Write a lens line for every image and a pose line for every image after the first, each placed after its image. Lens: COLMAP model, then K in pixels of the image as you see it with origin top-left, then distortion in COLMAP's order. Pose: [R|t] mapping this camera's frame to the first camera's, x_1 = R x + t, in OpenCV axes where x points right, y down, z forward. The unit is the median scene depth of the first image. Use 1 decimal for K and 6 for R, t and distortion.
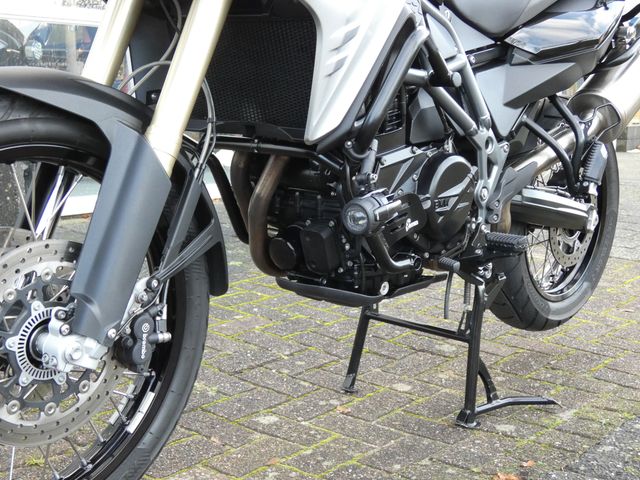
lens RADIAL K [[955.2, 0, 320.0], [0, 955.2, 240.0], [0, 0, 1]] dist [0.124217, -0.077001]
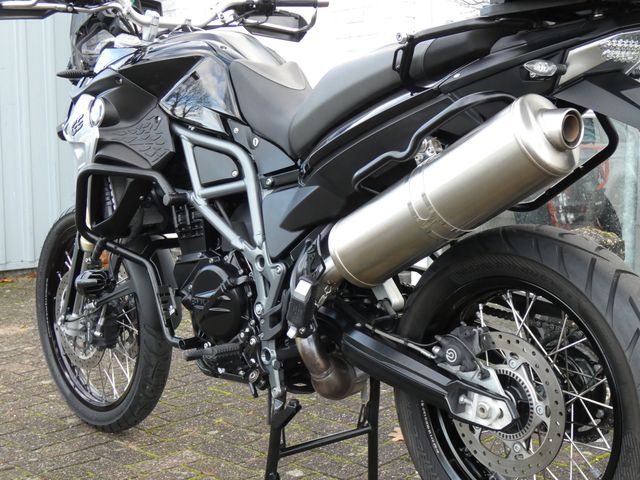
lens RADIAL K [[1072.0, 0, 320.0], [0, 1072.0, 240.0], [0, 0, 1]] dist [0.030606, 0.025131]
pose [[-0.129292, 0.073376, -0.988888, 1.427322], [-0.152870, 0.983862, 0.092990, -0.262938], [0.979752, 0.163194, -0.115988, 1.305014]]
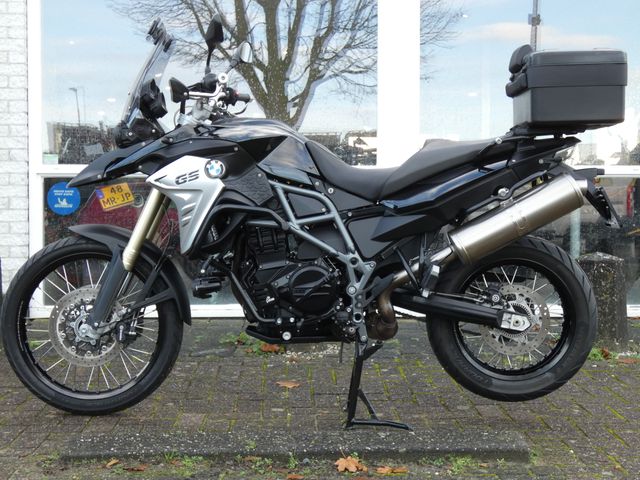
lens RADIAL K [[1072.0, 0, 320.0], [0, 1072.0, 240.0], [0, 0, 1]] dist [0.030606, 0.025131]
pose [[0.642002, 0.010168, -0.766636, 1.775190], [-0.113150, 0.990220, -0.081622, 0.028508], [0.758308, 0.139146, 0.636874, -0.313759]]
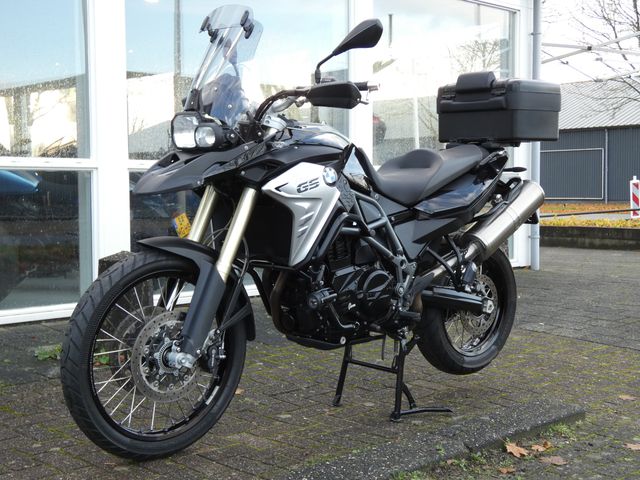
lens RADIAL K [[955.2, 0, 320.0], [0, 955.2, 240.0], [0, 0, 1]] dist [0.124217, -0.077001]
pose [[0.994581, -0.005262, -0.103834, 0.228601], [-0.005062, 0.995083, -0.098916, 0.041619], [0.103844, 0.098905, 0.989664, -0.925818]]
